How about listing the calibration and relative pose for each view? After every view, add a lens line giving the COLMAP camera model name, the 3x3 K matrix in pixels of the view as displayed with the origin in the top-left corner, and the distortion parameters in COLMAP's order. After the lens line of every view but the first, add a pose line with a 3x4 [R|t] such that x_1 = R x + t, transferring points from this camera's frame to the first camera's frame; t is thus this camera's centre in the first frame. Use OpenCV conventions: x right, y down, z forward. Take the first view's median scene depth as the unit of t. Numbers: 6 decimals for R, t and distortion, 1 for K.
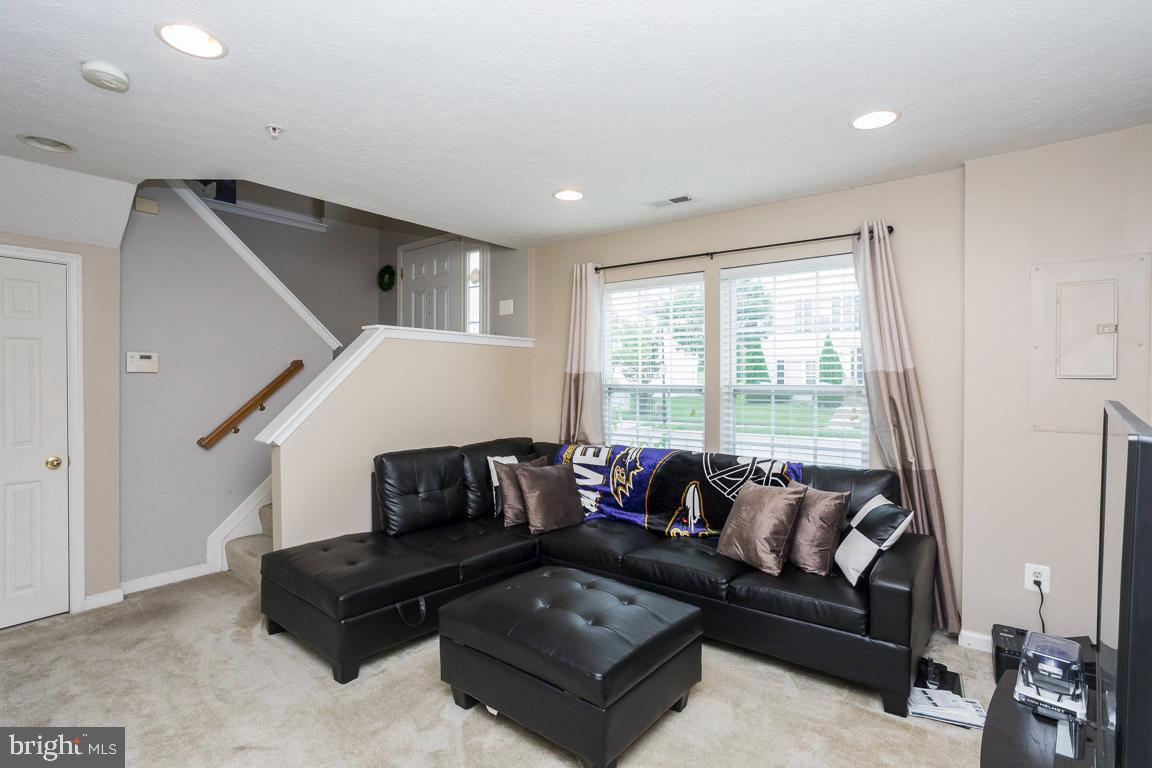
lens RADIAL K [[565.9, 0, 578.2], [0, 565.9, 378.2], [0, 0, 1]] dist [-0.054122, 0.032691]
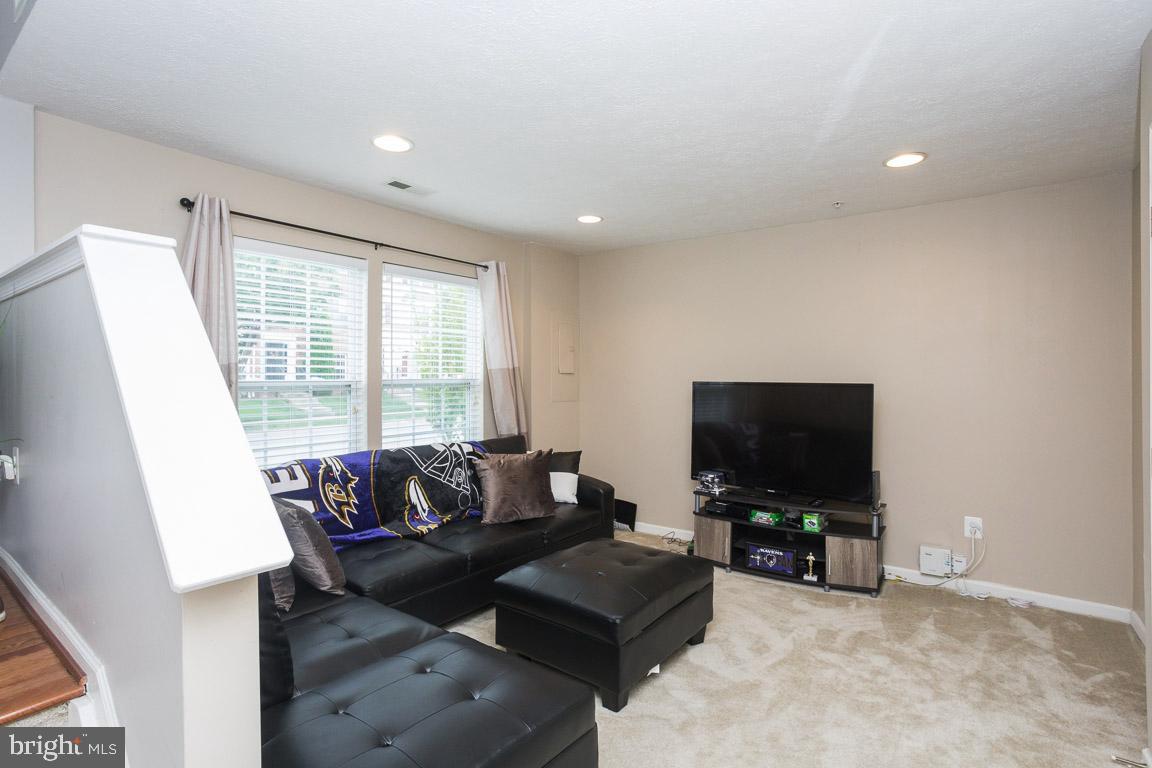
lens RADIAL K [[565.9, 0, 578.2], [0, 565.9, 378.2], [0, 0, 1]] dist [-0.054122, 0.032691]
pose [[-0.021611, -0.004557, 0.999756, -0.746337], [0.002838, 0.999985, 0.004619, 0.005790], [-0.999762, 0.002937, -0.021597, 0.690793]]
